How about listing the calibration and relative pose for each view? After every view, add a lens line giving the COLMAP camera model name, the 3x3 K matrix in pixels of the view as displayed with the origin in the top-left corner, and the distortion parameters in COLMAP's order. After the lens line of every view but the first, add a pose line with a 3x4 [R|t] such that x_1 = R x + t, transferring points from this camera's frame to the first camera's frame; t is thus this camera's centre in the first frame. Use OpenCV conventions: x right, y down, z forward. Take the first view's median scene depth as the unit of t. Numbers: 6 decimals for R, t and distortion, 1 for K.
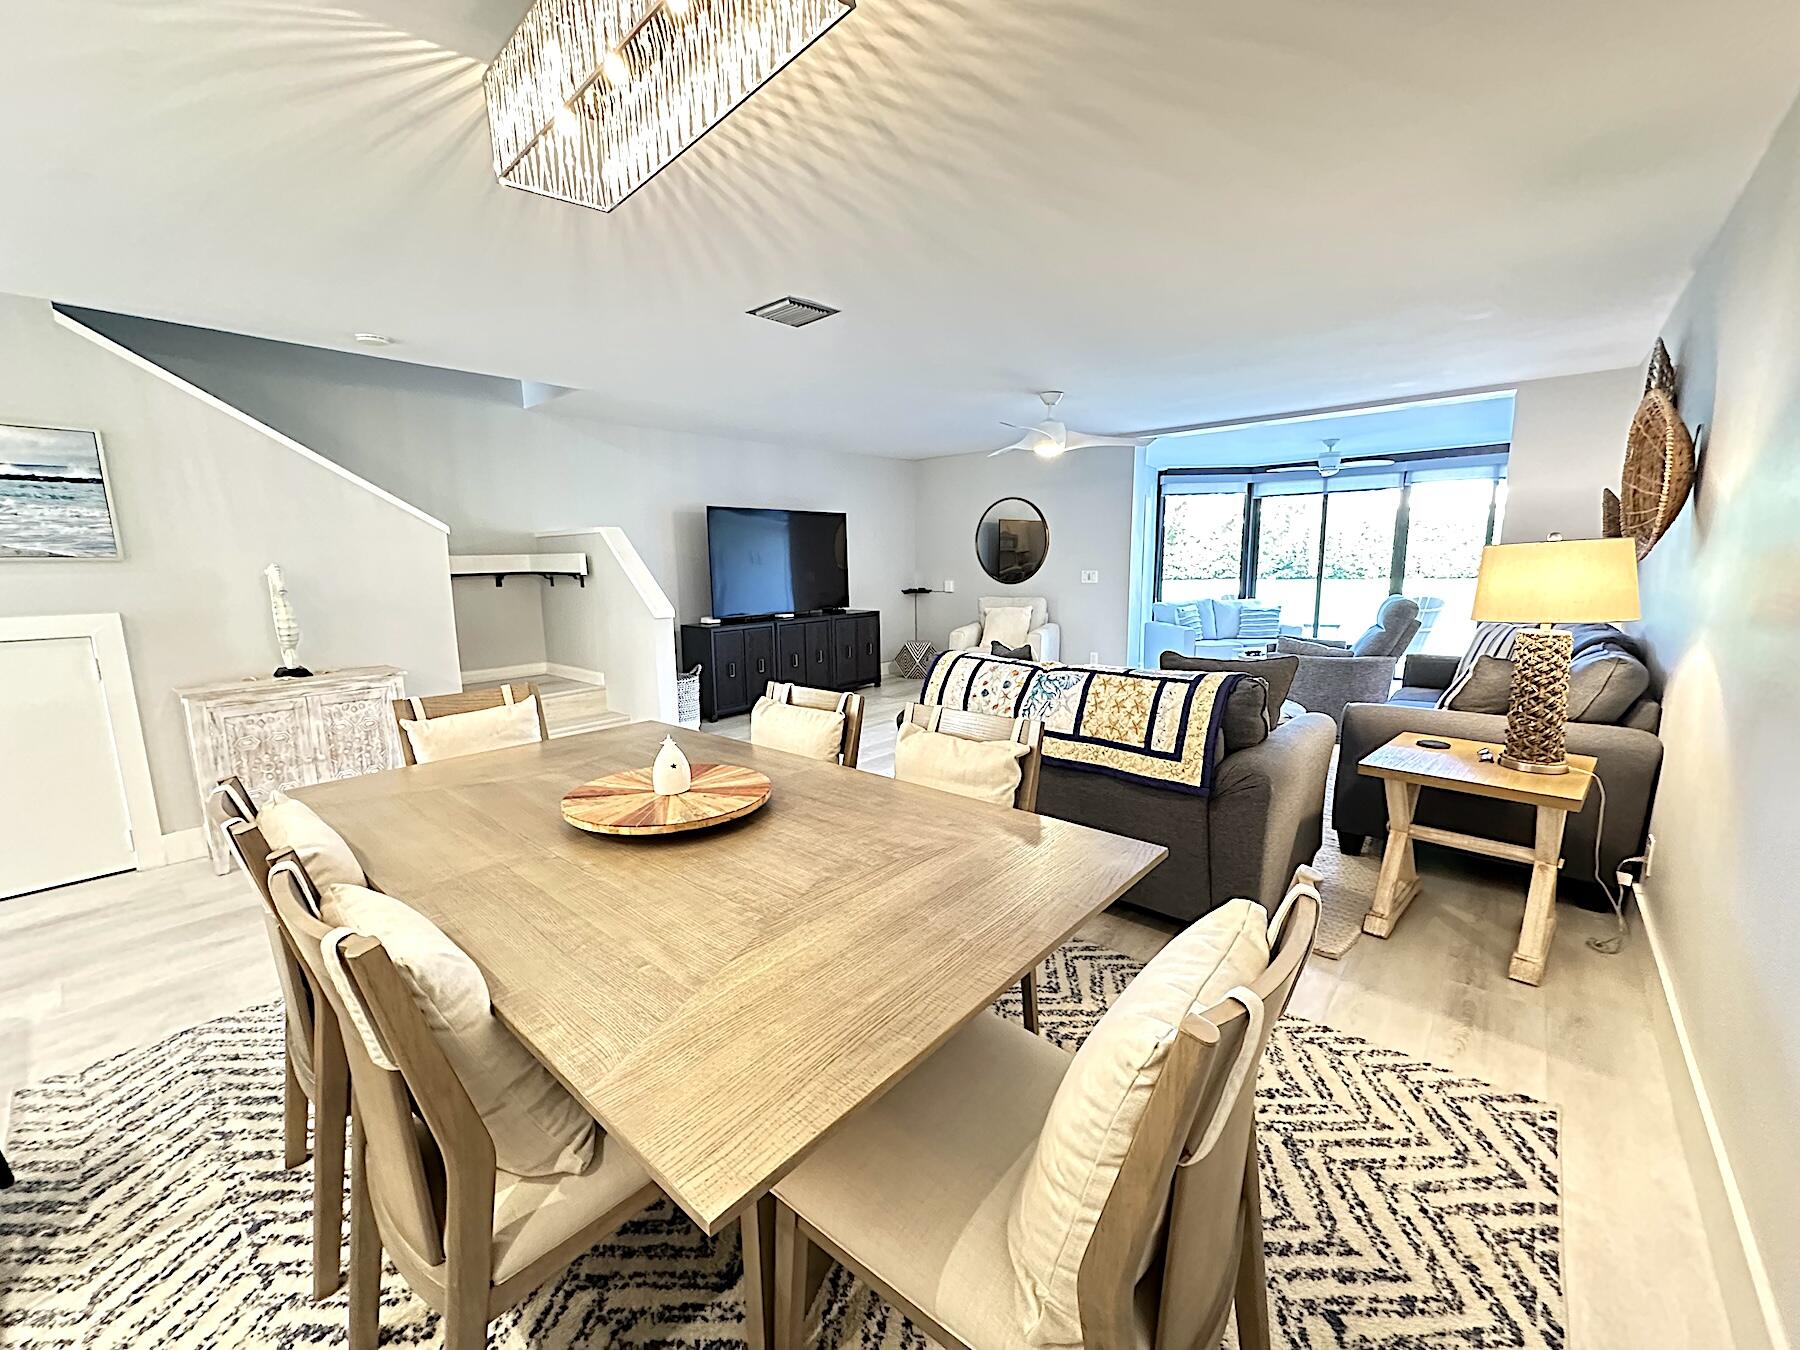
lens RADIAL K [[720.9, 0, 898.0], [0, 720.9, 676.2], [0, 0, 1]] dist [-0.001261, 0.000119]
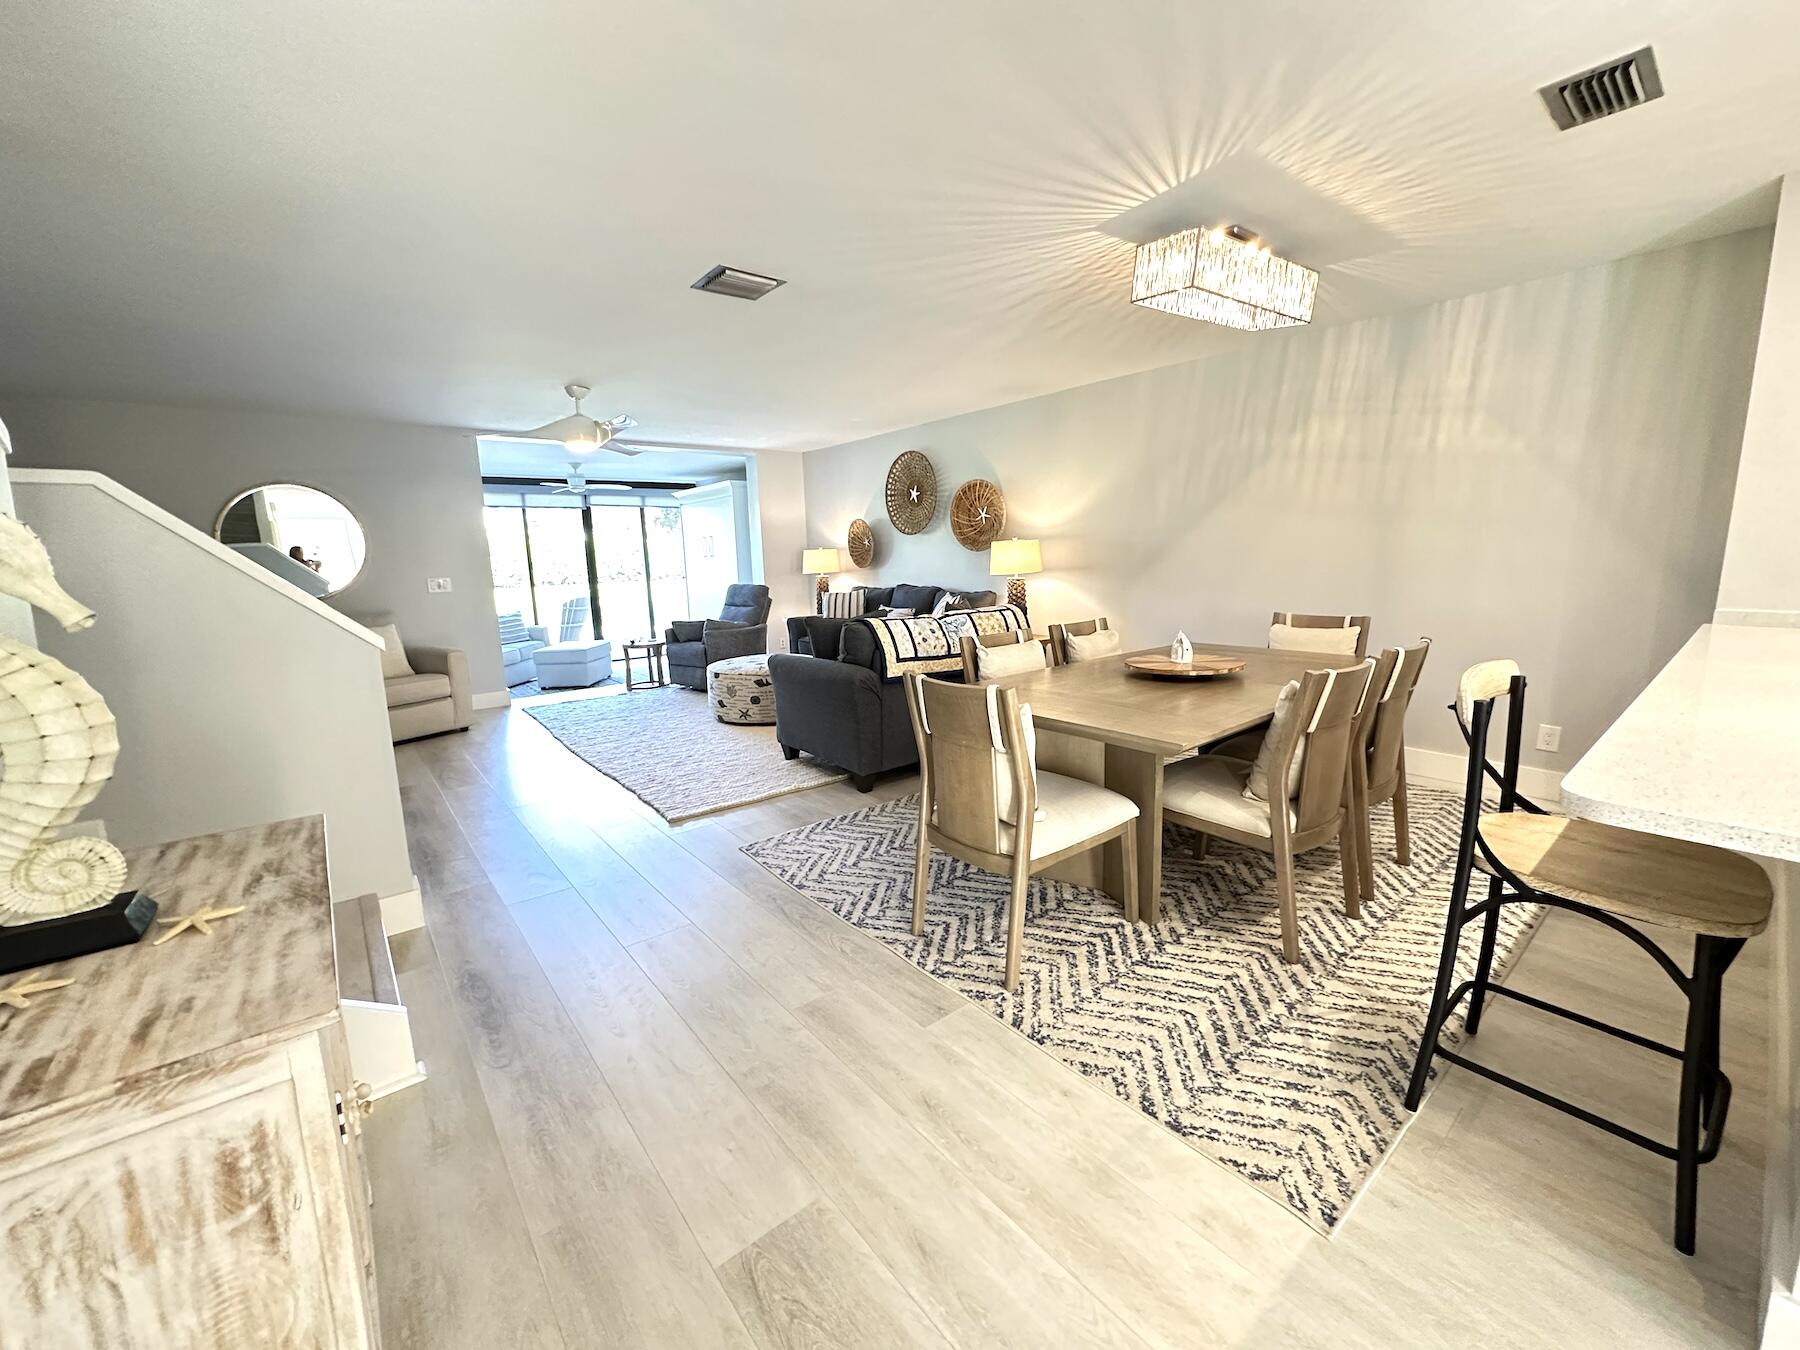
lens RADIAL K [[717.5, 0, 900.0], [0, 717.5, 675.0], [0, 0, 1]] dist [-0.003145, 0.000107]
pose [[0.171174, -0.152966, 0.973294, -2.099150], [0.182240, 0.975743, 0.121300, -0.147533], [-0.968240, 0.156609, 0.194898, 1.305565]]
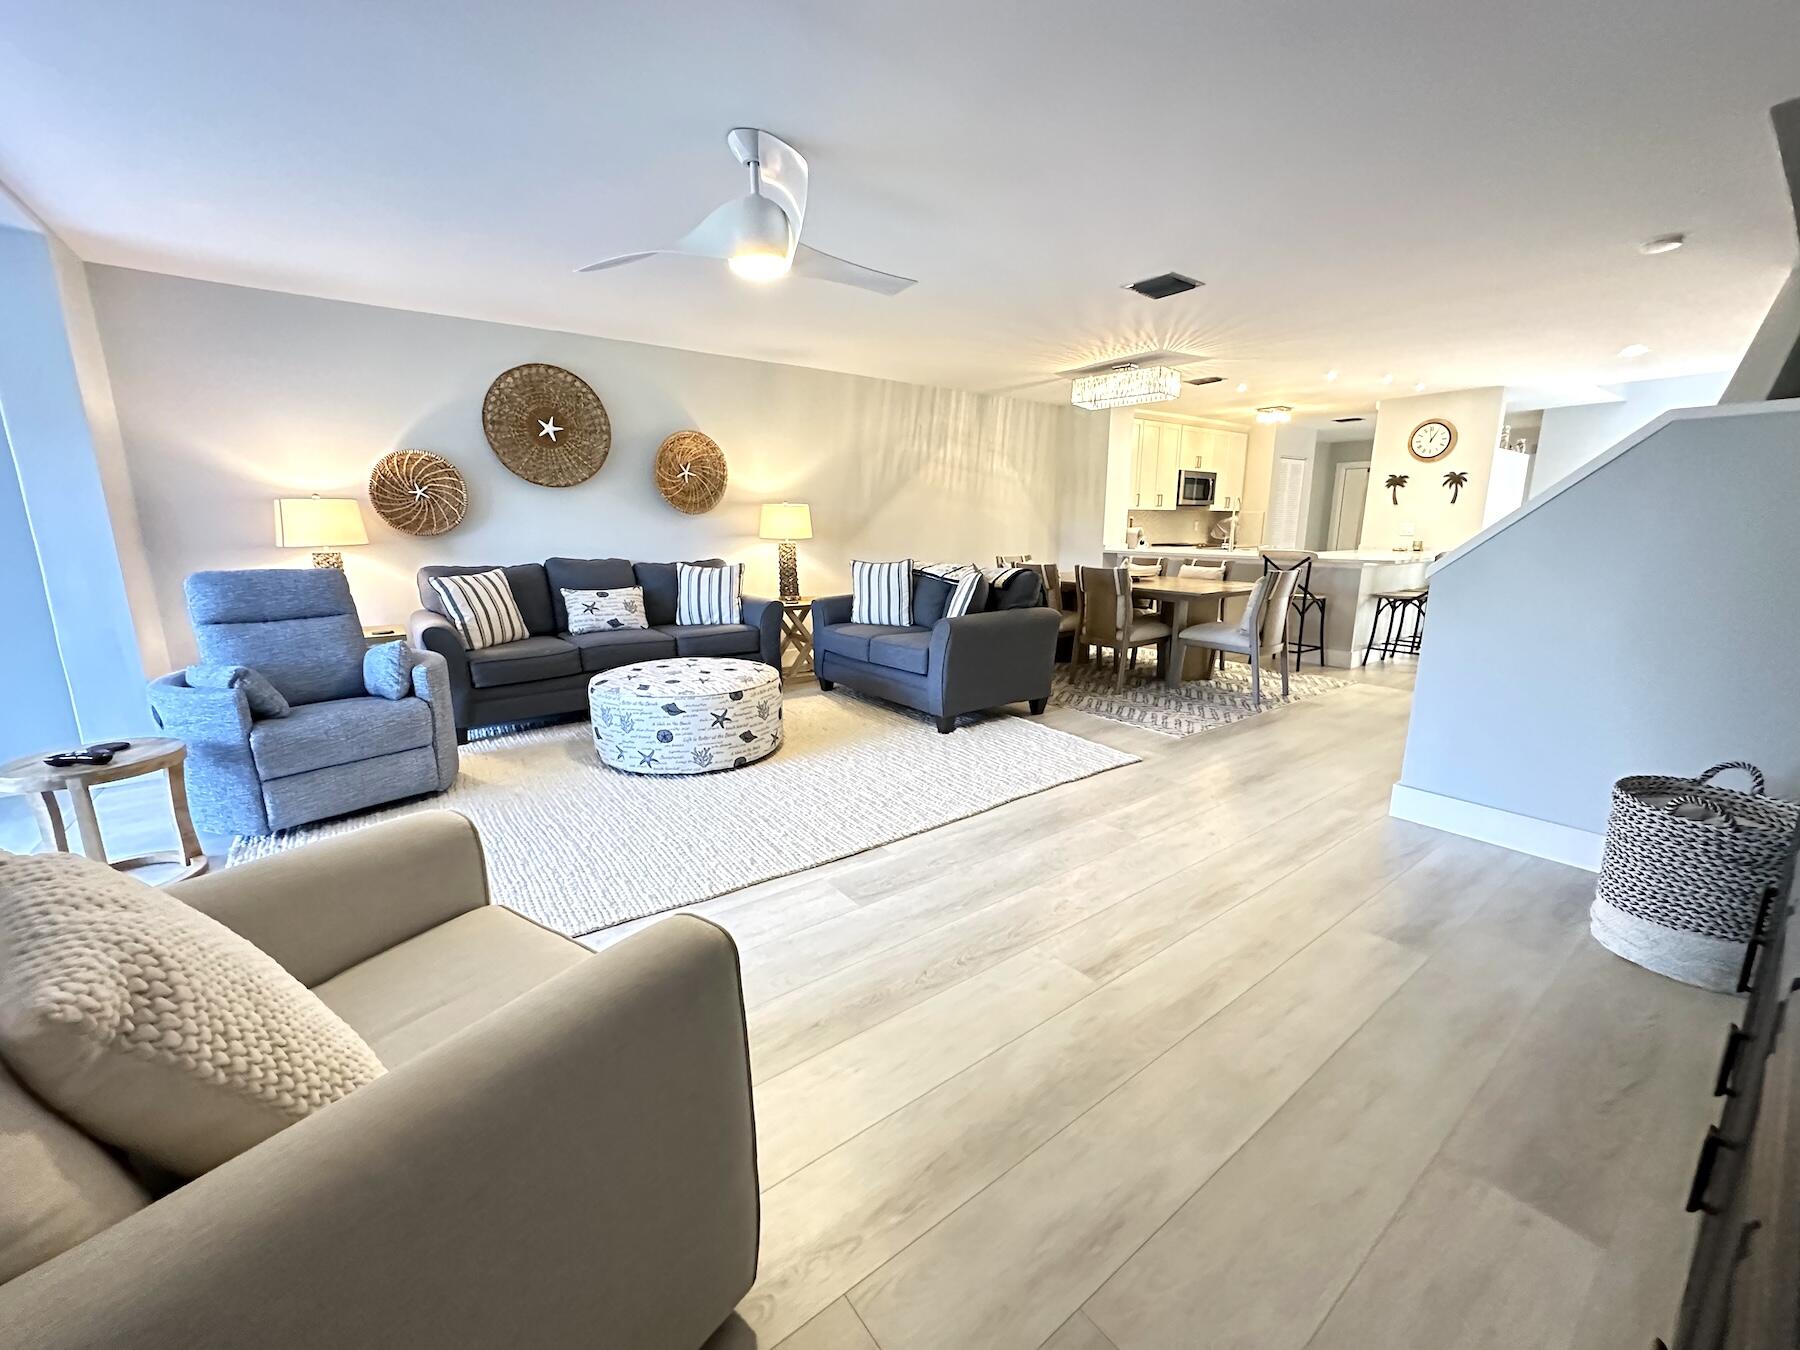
lens RADIAL K [[717.5, 0, 900.0], [0, 717.5, 675.0], [0, 0, 1]] dist [-0.003145, 0.000107]
pose [[-0.979863, -0.025099, 0.198087, 0.047626], [0.047839, 0.933665, 0.354939, -0.662185], [-0.193856, 0.357268, -0.913663, 4.491188]]
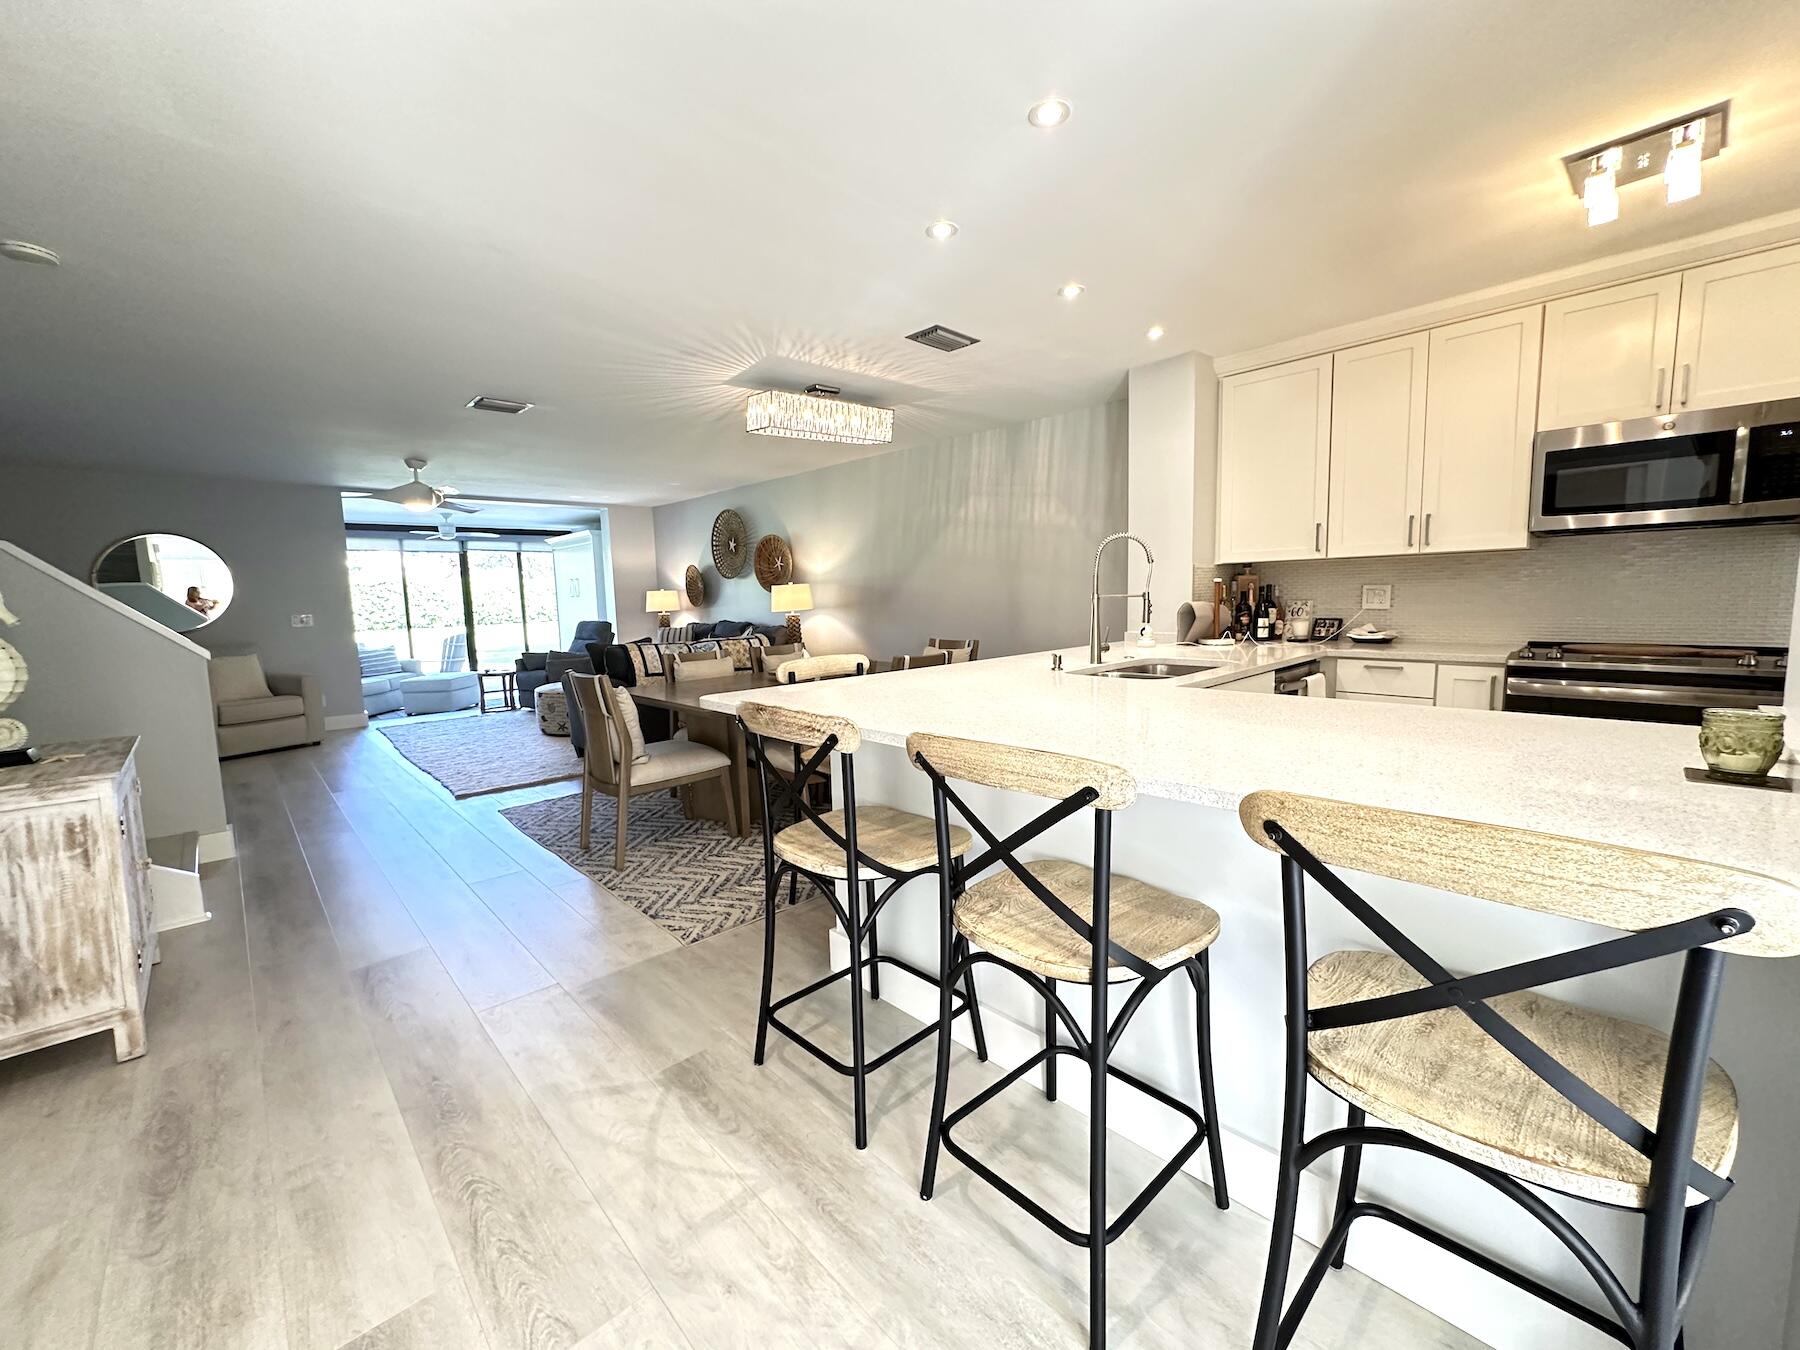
lens RADIAL K [[720.9, 0, 898.0], [0, 720.9, 676.2], [0, 0, 1]] dist [-0.001261, 0.000119]
pose [[0.093220, -0.100237, 0.990587, -2.763364], [0.181935, 0.979883, 0.082033, 0.028731], [-0.978882, 0.172575, 0.109581, 0.397936]]
